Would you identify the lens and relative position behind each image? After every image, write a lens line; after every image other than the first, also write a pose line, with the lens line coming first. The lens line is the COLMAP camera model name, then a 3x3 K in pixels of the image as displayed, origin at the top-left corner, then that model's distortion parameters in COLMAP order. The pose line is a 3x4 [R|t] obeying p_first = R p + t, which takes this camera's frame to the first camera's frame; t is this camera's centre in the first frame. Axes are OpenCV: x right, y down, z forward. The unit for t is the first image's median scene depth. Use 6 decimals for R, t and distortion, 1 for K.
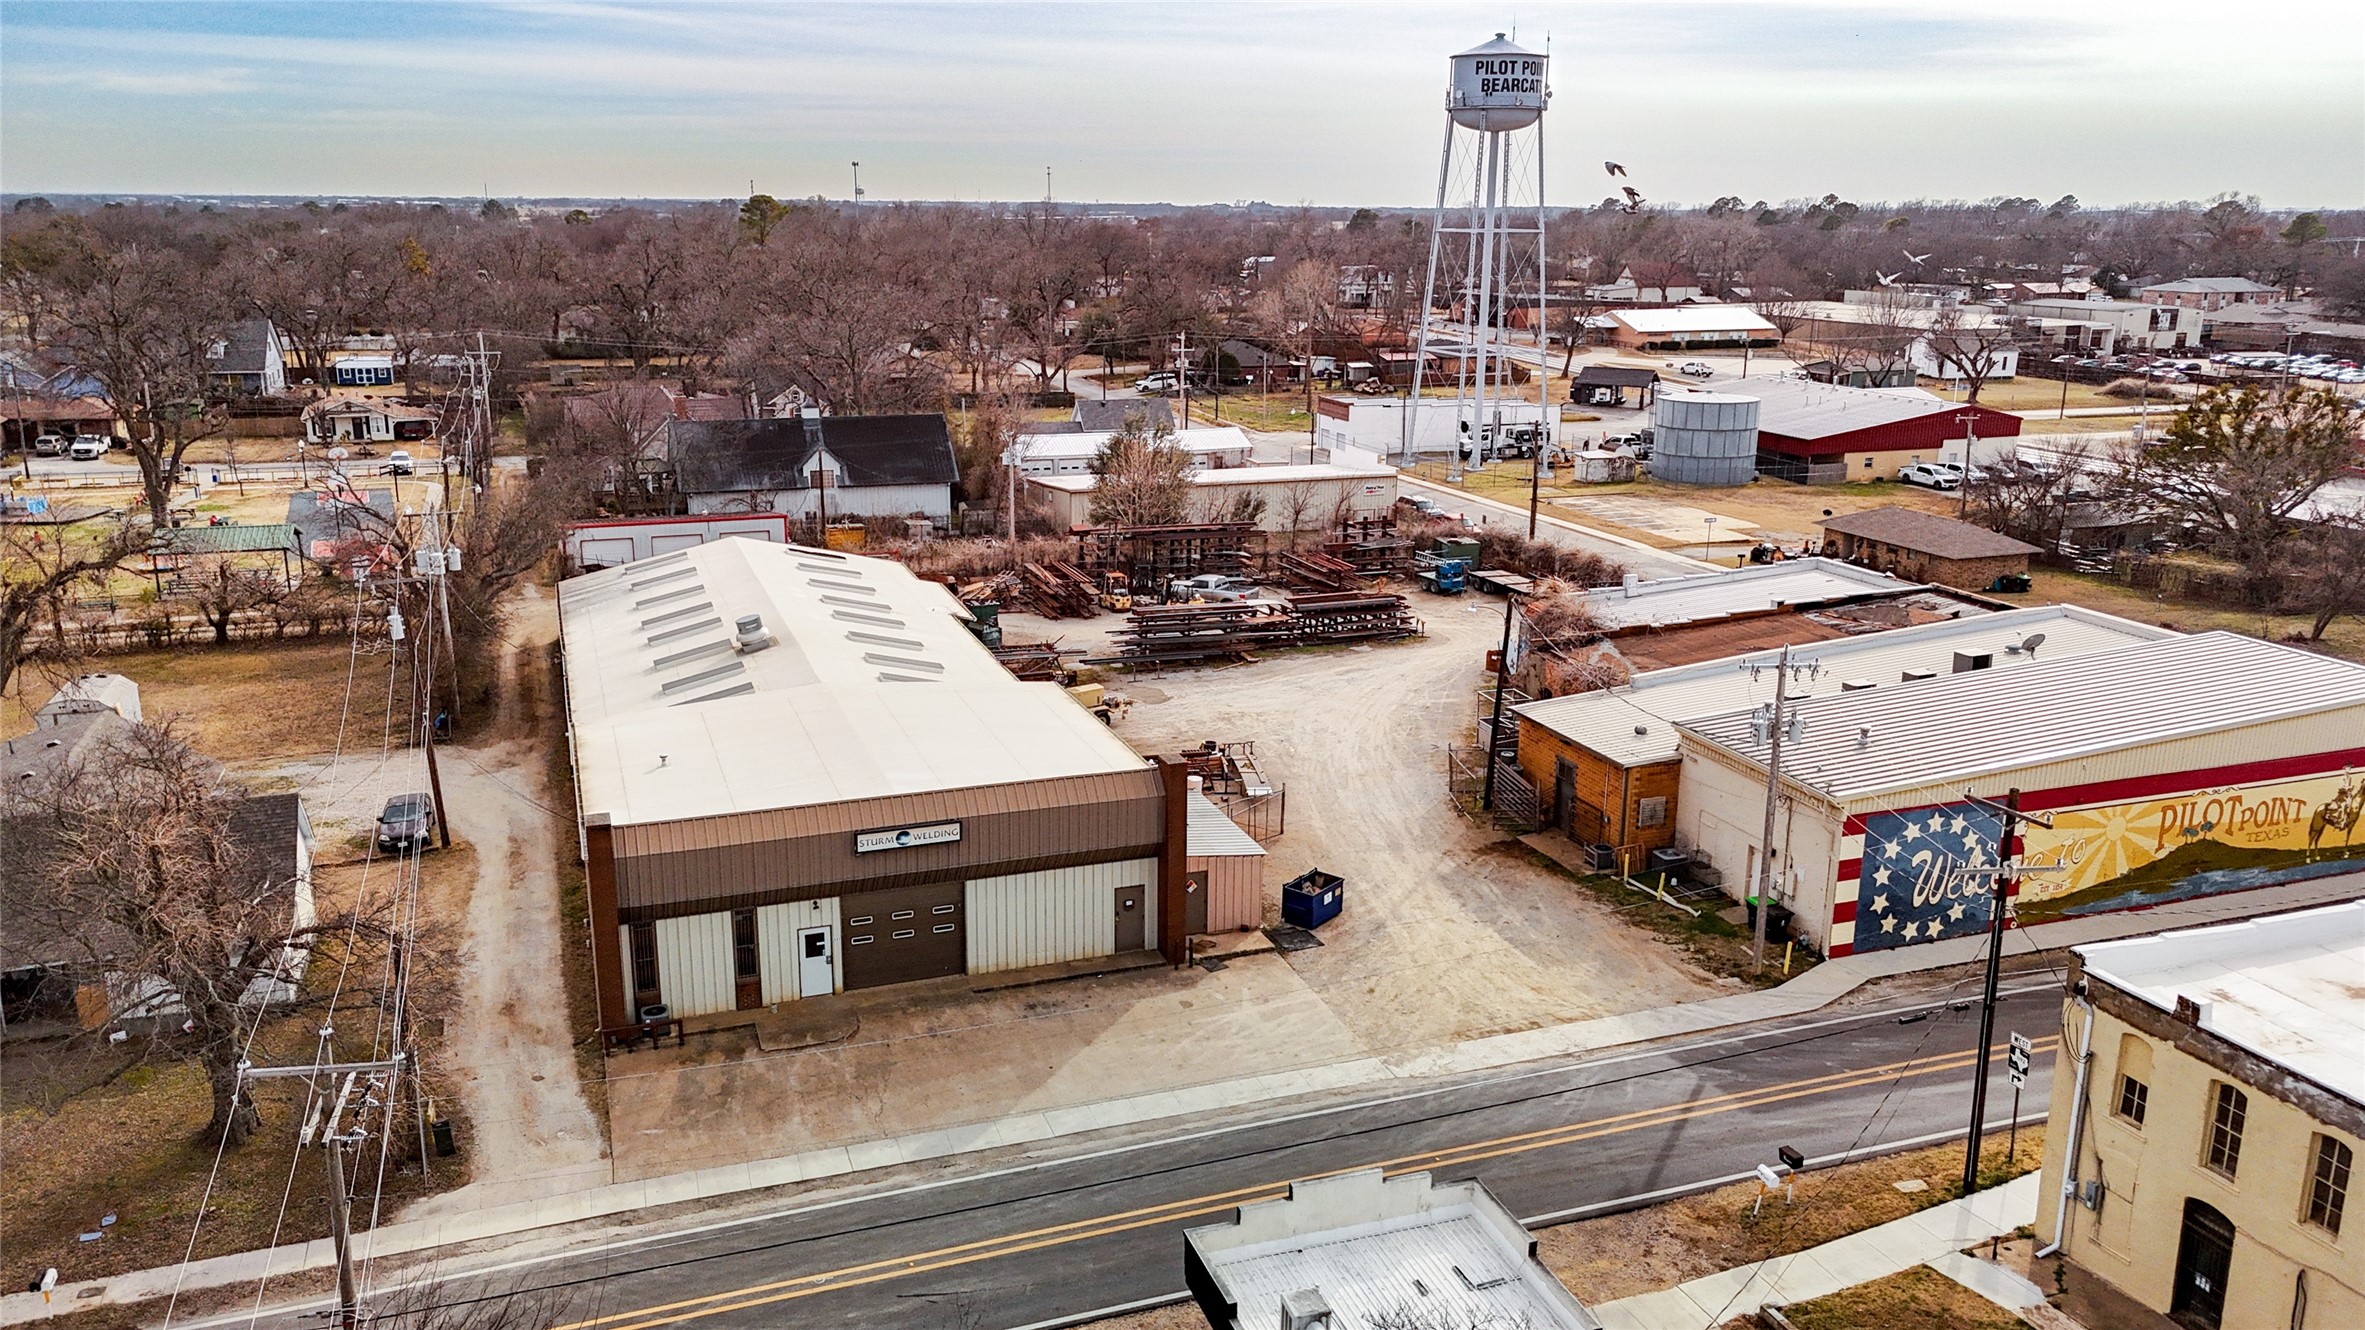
lens RADIAL K [[1730.6, 0, 1188.2], [0, 1730.6, 656.0], [0, 0, 1]] dist [0.090181, -0.122272]
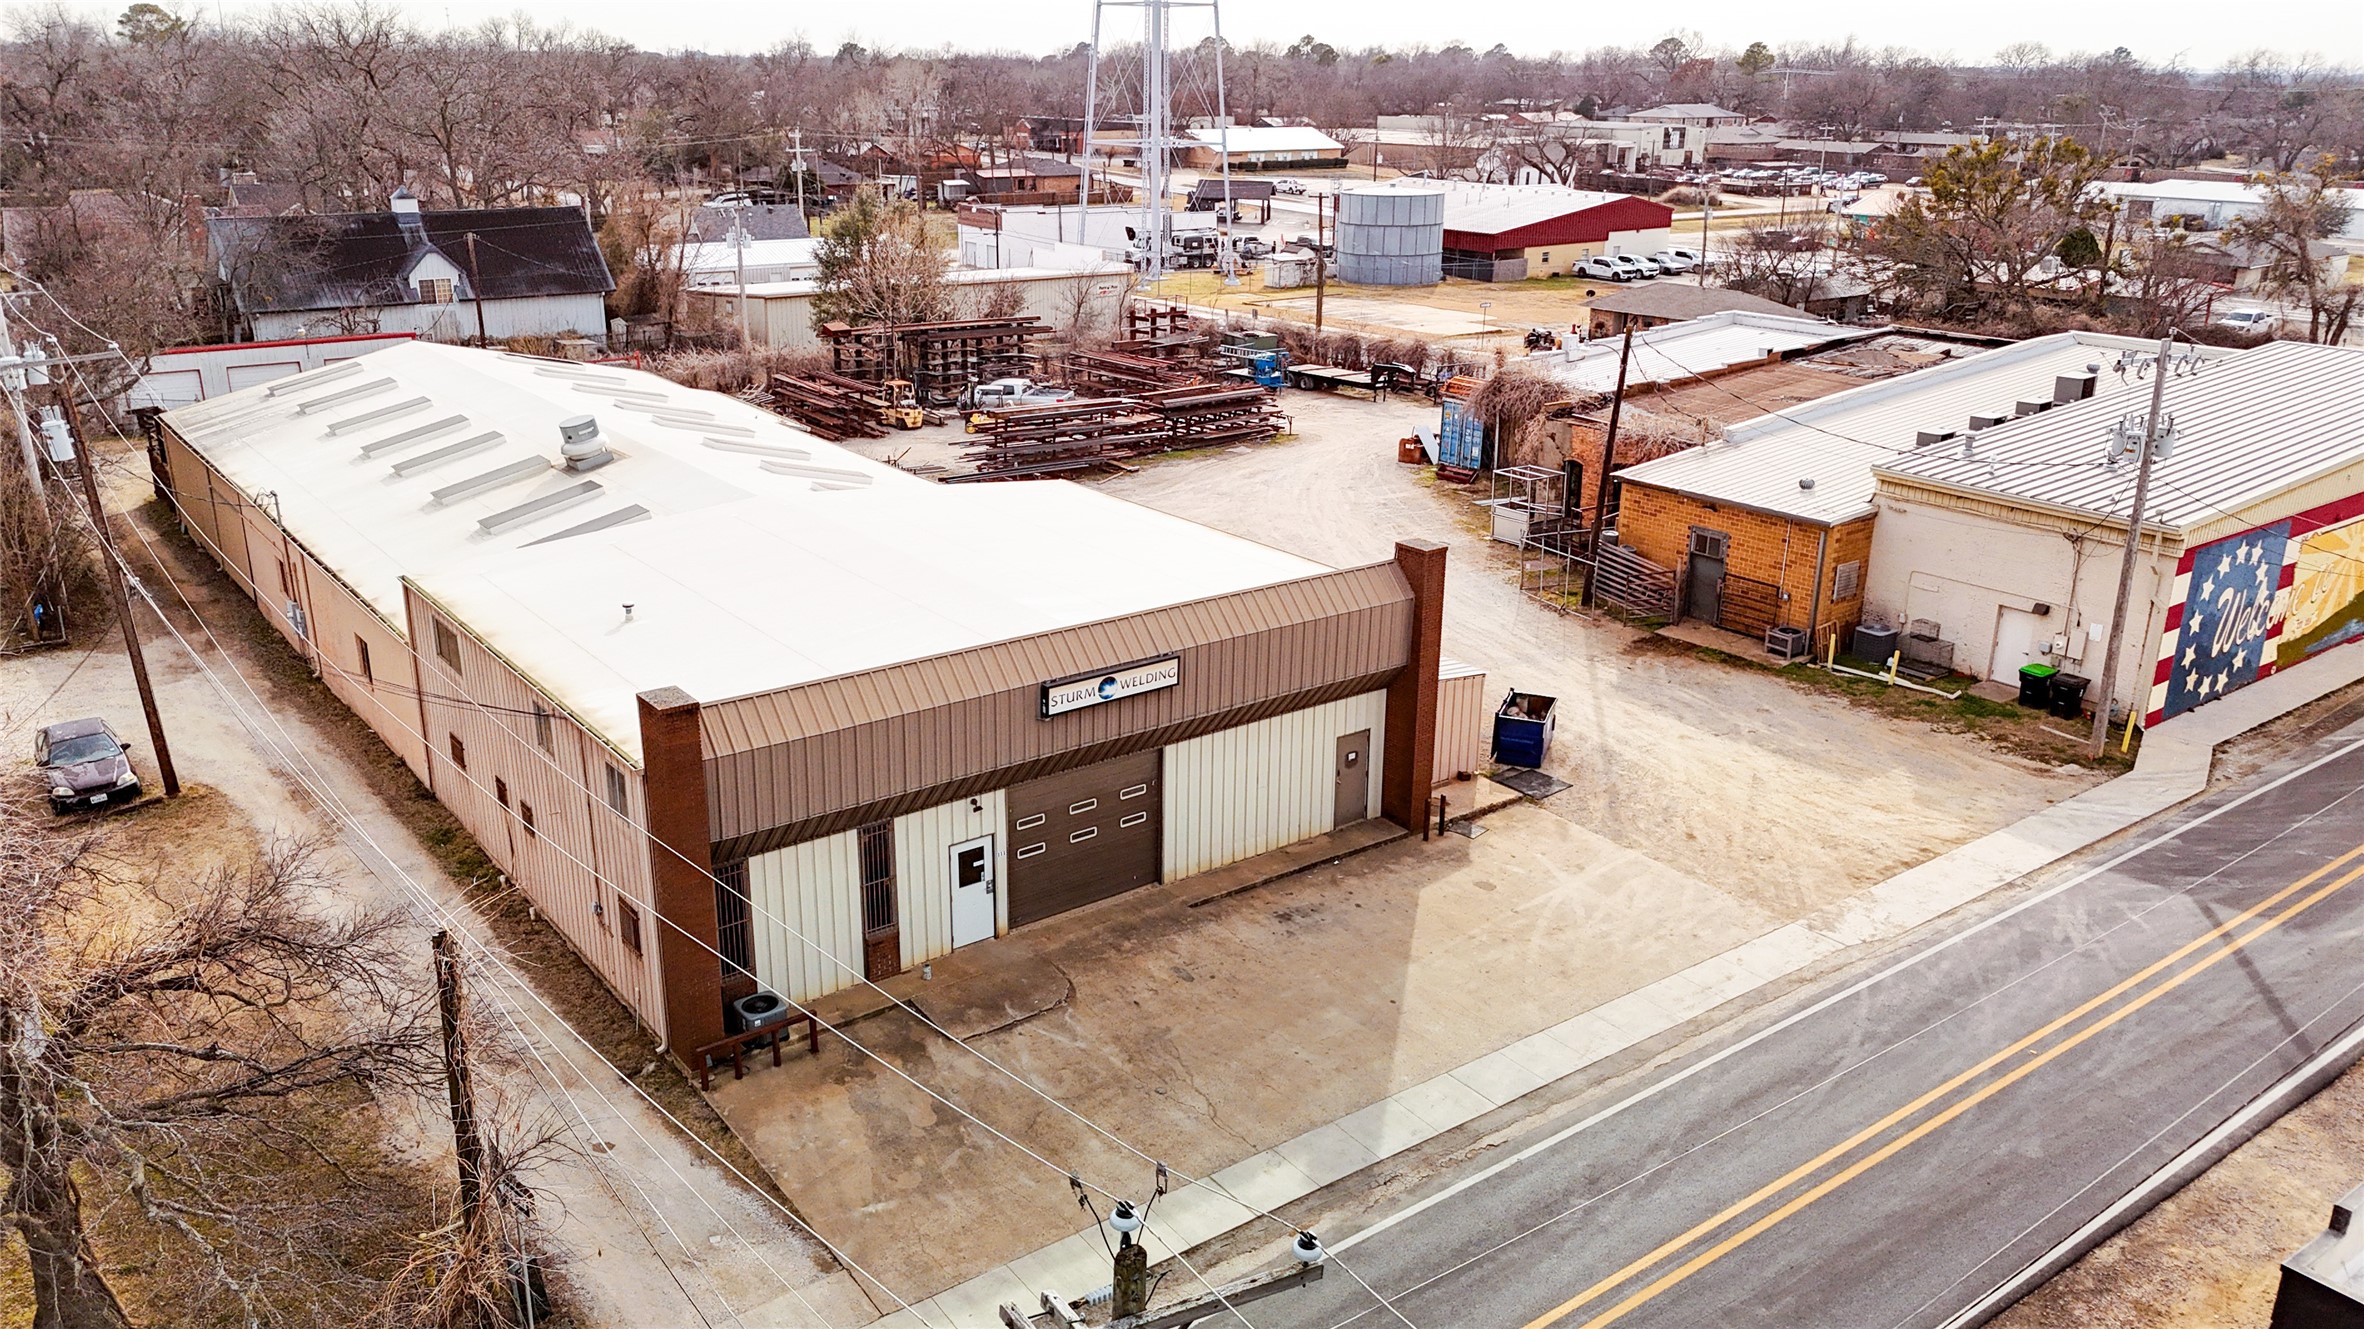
lens RADIAL K [[1754.1, 0, 1188.1], [0, 1754.1, 663.1], [0, 0, 1]] dist [0.073240, -0.074256]
pose [[0.957447, -0.094204, 0.272800, -0.280315], [0.072360, 0.993393, 0.089079, 0.035824], [-0.279390, -0.065549, 0.957938, 0.329566]]
